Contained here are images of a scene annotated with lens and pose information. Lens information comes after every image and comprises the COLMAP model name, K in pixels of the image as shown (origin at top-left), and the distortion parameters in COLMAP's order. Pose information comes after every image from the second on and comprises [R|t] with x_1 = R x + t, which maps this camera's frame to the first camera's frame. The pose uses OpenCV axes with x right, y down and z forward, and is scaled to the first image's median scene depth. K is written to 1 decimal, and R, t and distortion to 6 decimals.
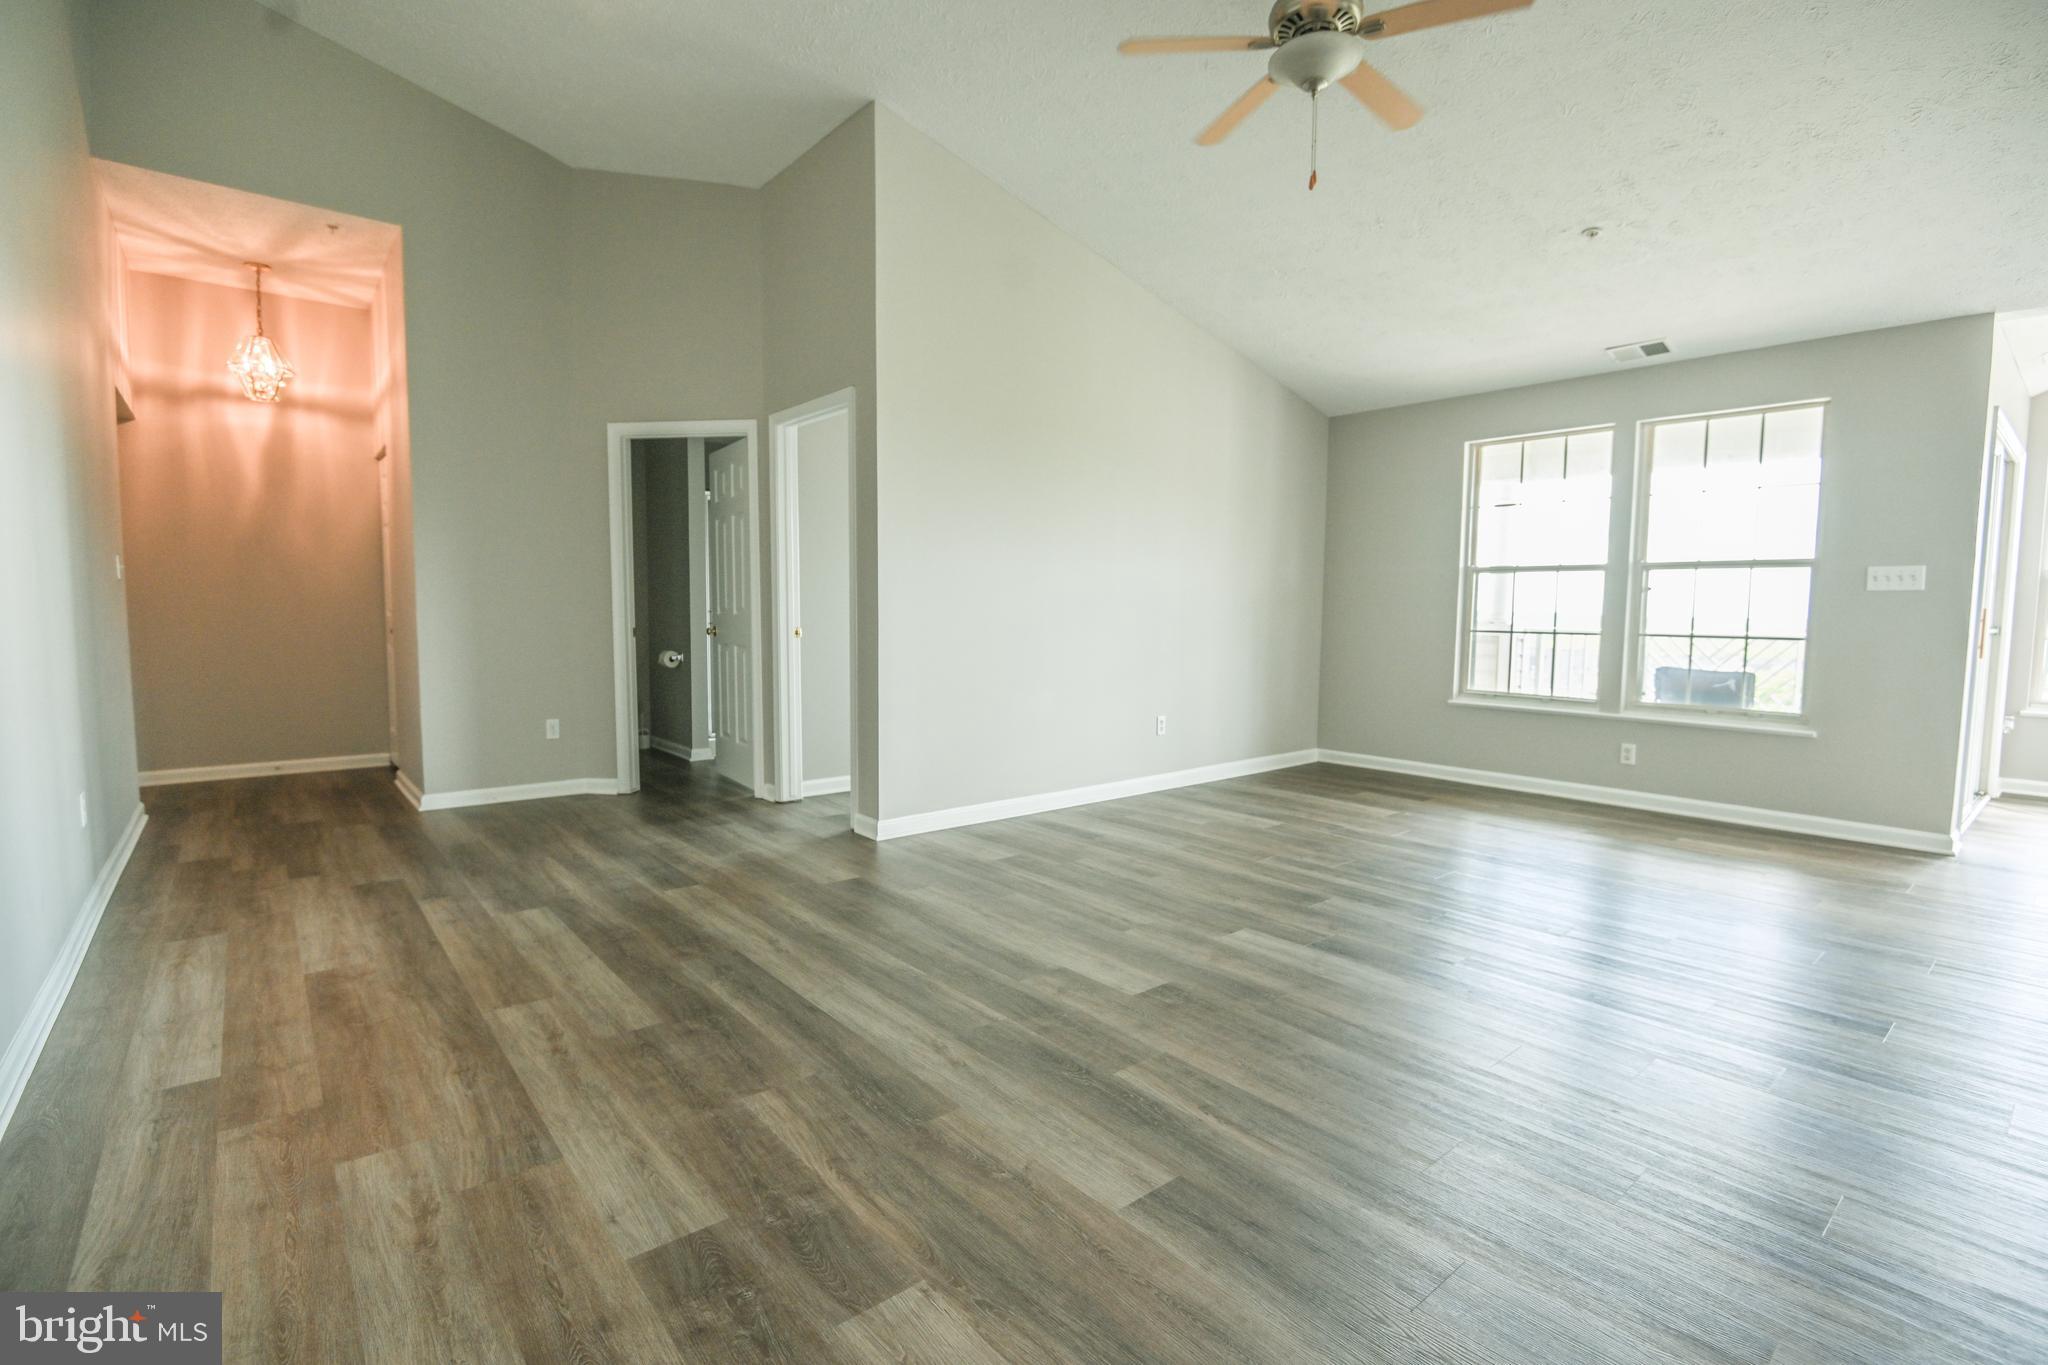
lens RADIAL K [[932.4, 0, 1024.0], [0, 932.4, 682.5], [0, 0, 1]] dist [-0.002141, -0.012027]
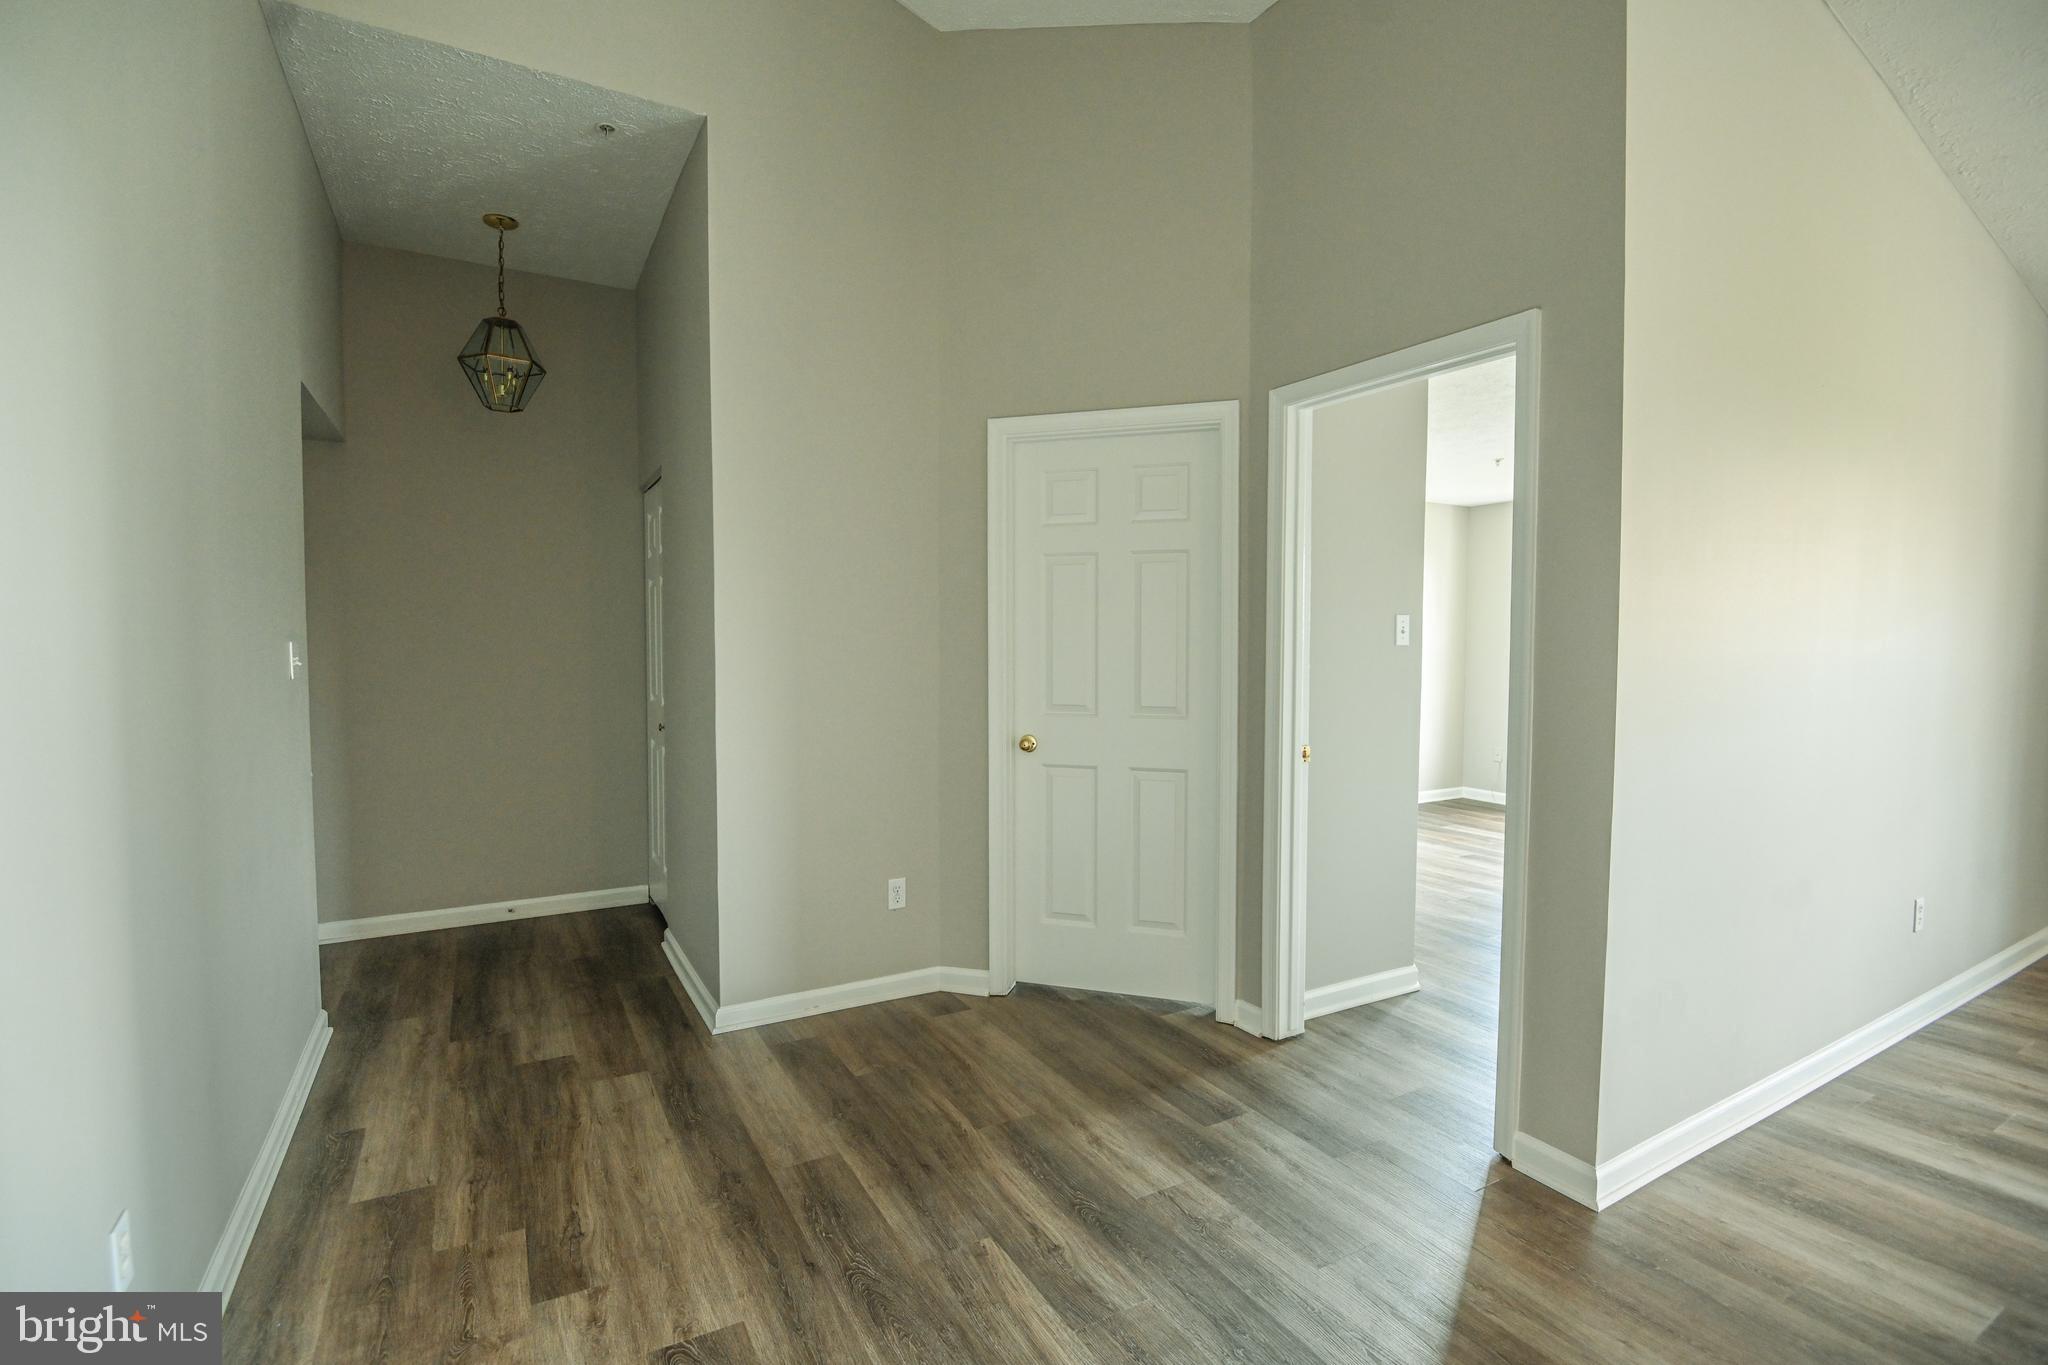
lens RADIAL K [[932.4, 0, 1024.0], [0, 932.4, 682.5], [0, 0, 1]] dist [-0.002141, -0.012027]
pose [[0.984546, 0.003358, -0.175091, -0.315639], [-0.010142, 0.999232, -0.037862, -0.074273], [0.174830, 0.039053, 0.983824, 0.384628]]
